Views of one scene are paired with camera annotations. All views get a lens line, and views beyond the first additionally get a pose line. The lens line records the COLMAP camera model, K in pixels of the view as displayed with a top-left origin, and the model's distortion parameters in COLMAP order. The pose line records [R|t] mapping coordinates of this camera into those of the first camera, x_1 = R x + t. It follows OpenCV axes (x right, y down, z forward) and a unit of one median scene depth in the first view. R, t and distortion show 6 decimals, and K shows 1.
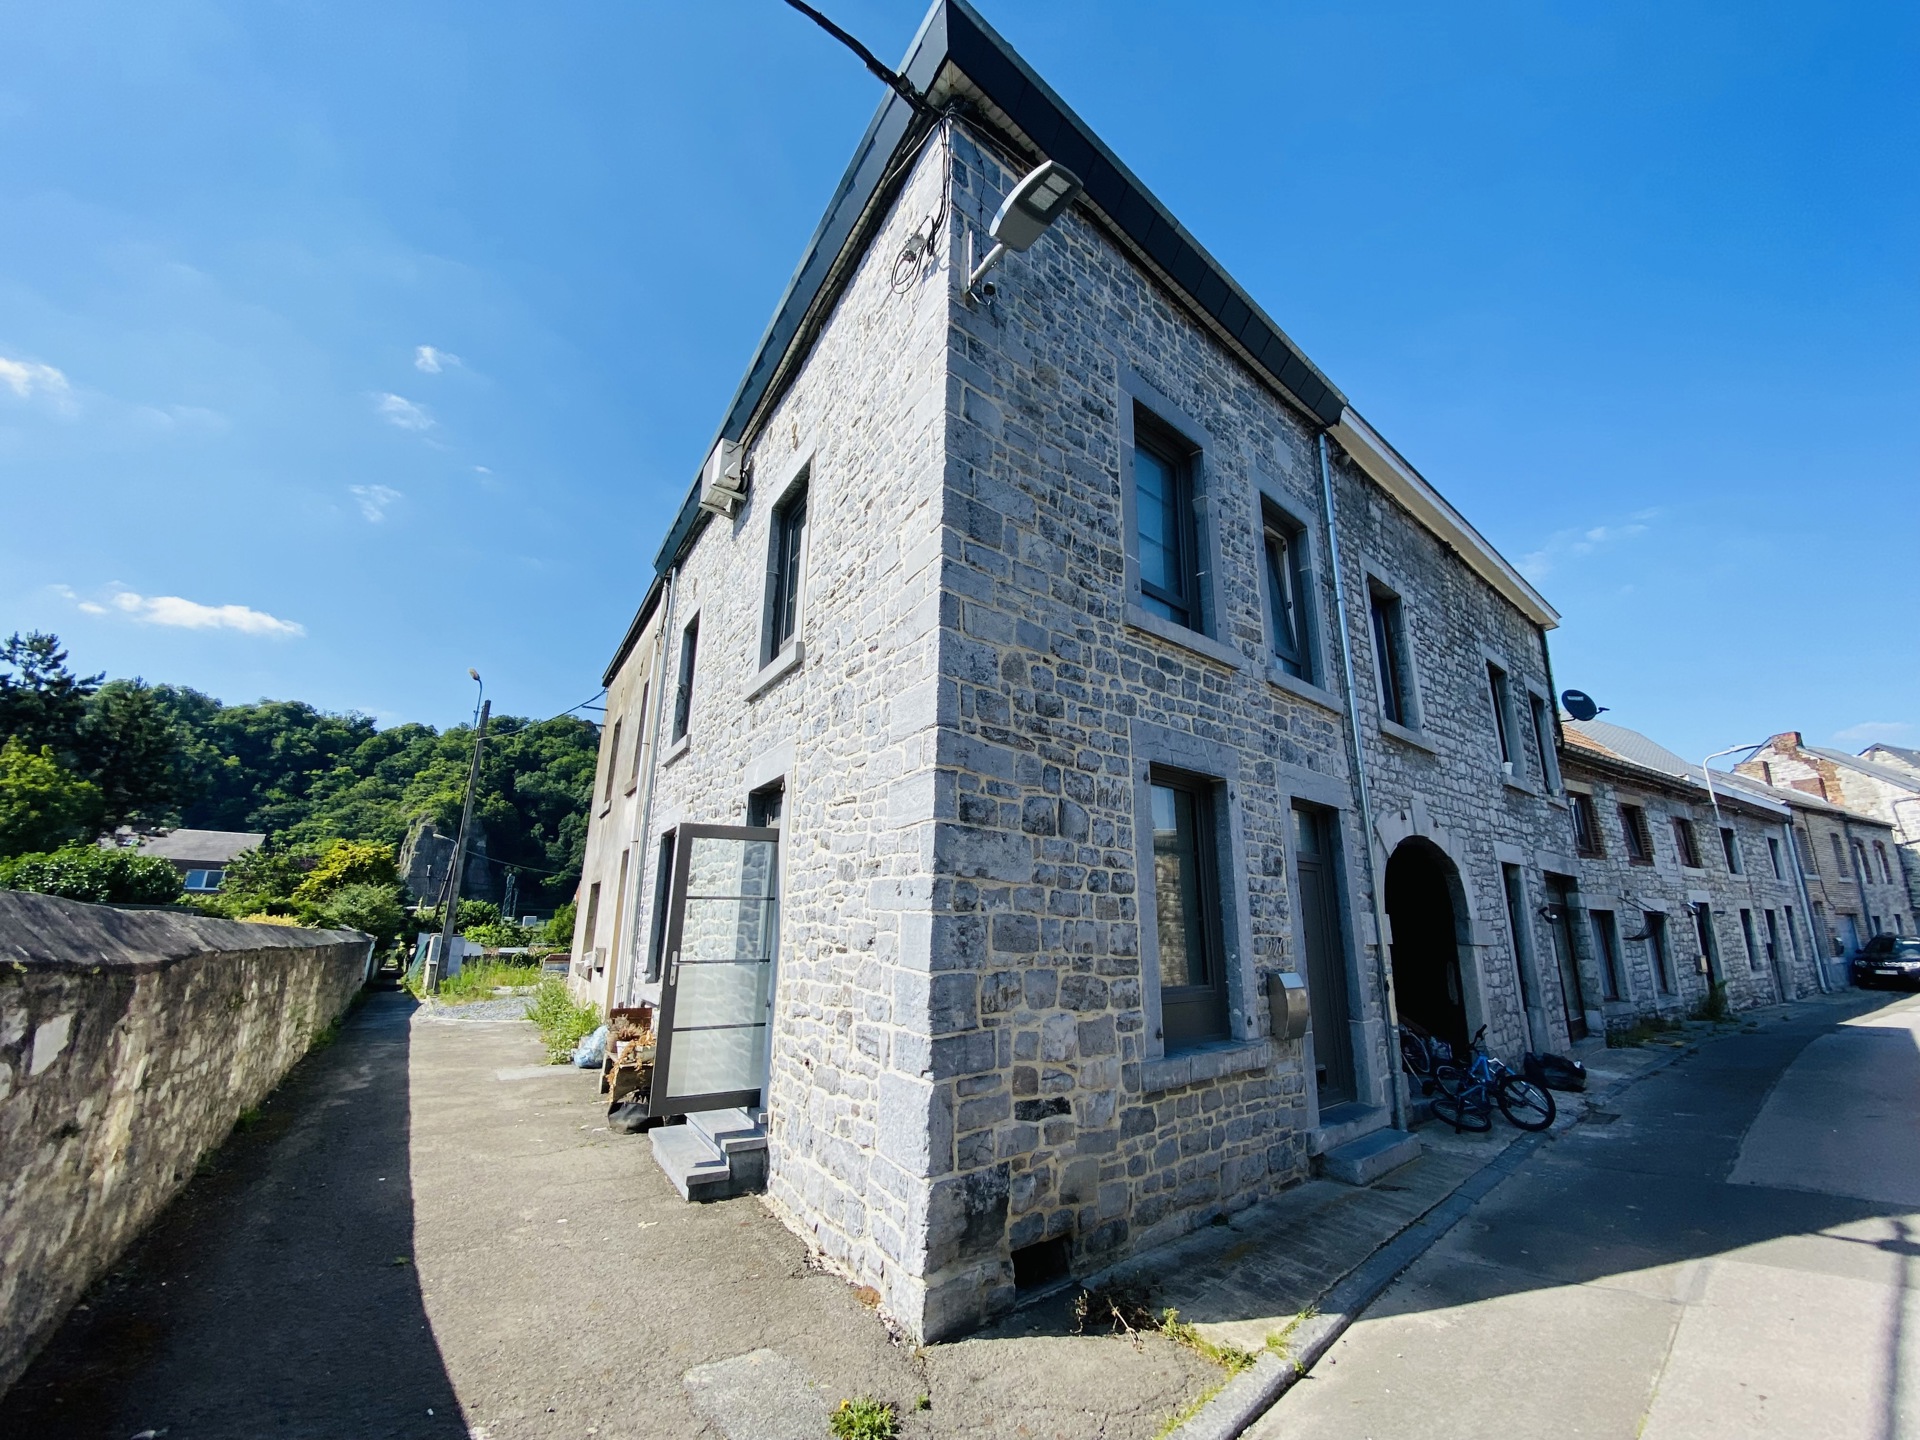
lens RADIAL K [[762.1, 0, 952.7], [0, 762.1, 725.5], [0, 0, 1]] dist [0.016144, -0.017798]
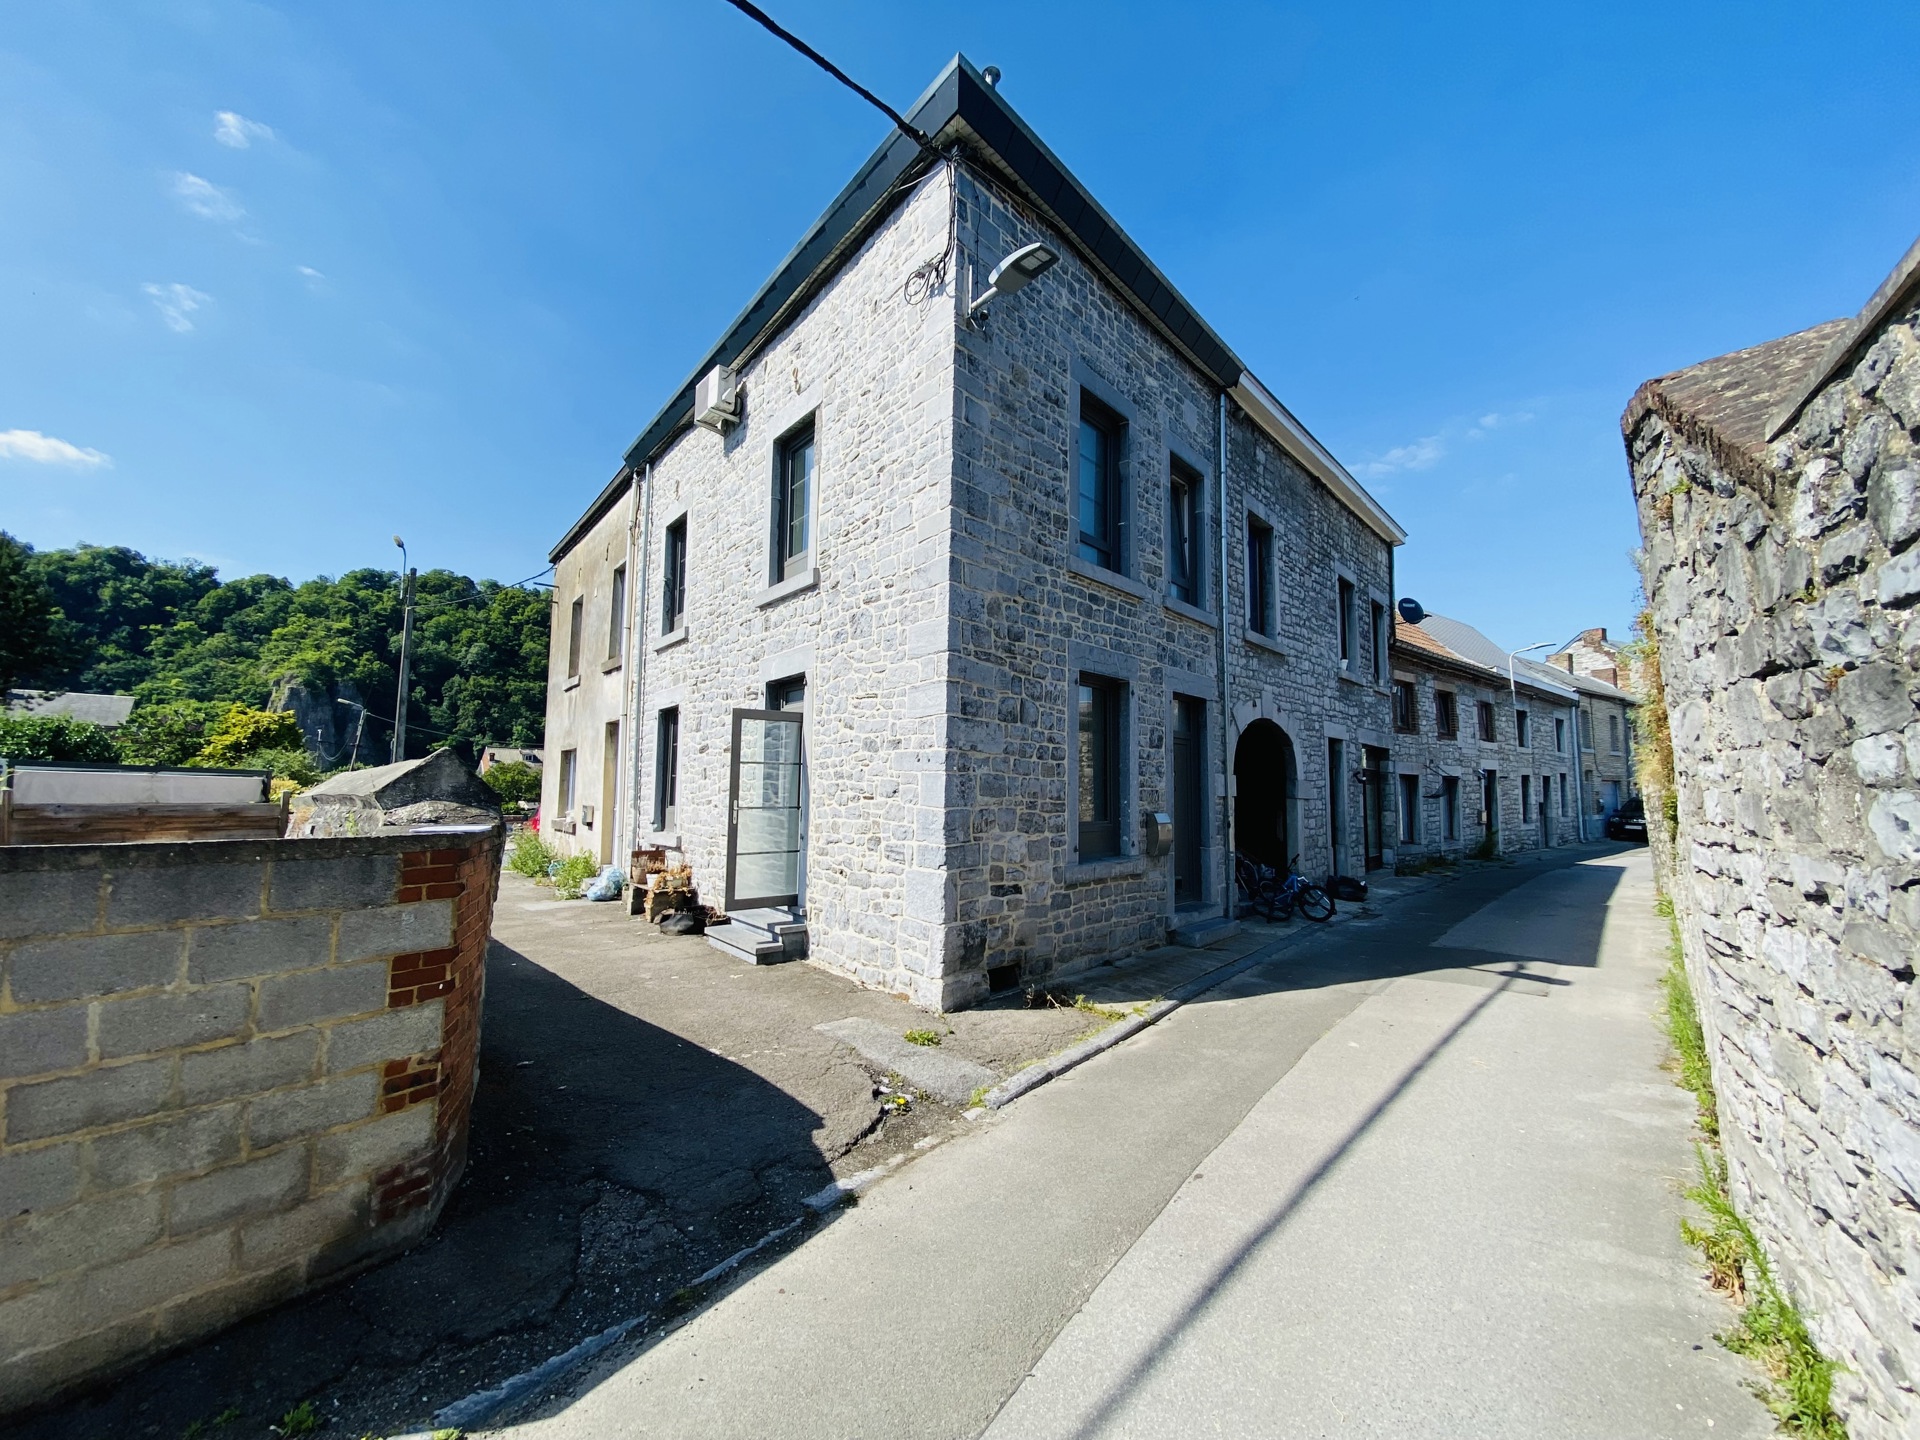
lens RADIAL K [[762.1, 0, 952.7], [0, 762.1, 725.5], [0, 0, 1]] dist [0.016144, -0.017798]
pose [[0.992491, 0.008173, 0.122044, -0.096876], [-0.028793, 0.985339, 0.168163, -0.053659], [-0.118881, -0.170414, 0.978175, -0.248627]]
